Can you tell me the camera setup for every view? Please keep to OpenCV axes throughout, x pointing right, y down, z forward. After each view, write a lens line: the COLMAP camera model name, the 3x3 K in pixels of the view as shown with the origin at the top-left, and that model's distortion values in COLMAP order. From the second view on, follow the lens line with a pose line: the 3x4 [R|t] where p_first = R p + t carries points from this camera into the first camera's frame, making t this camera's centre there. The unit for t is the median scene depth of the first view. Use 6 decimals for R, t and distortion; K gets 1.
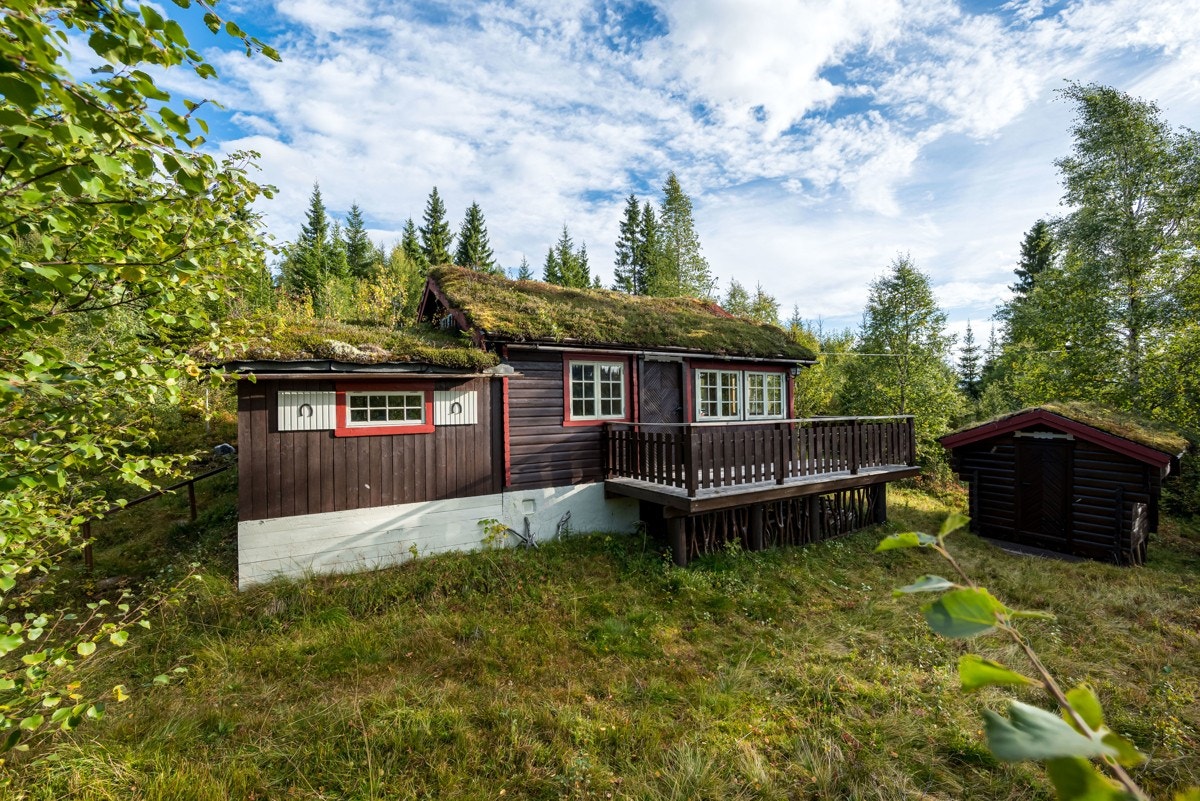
lens RADIAL K [[478.7, 0, 590.2], [0, 478.7, 398.9], [0, 0, 1]] dist [-0.000861, -0.000052]
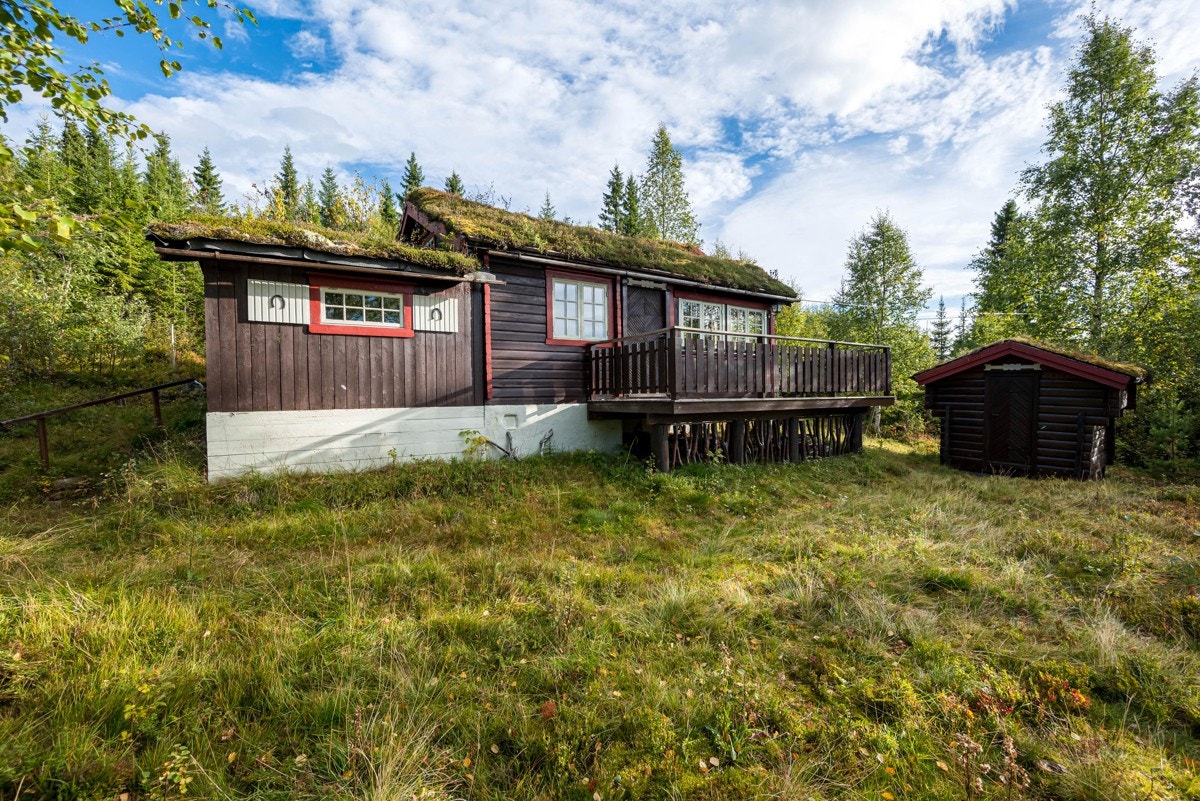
lens RADIAL K [[478.7, 0, 592.6], [0, 478.7, 397.4], [0, 0, 1]] dist [-0.000861, -0.000052]
pose [[0.999045, 0.003483, 0.043550, -0.003165], [-0.004632, 0.999643, 0.026305, 0.149222], [-0.043443, -0.026481, 0.998705, 0.007018]]
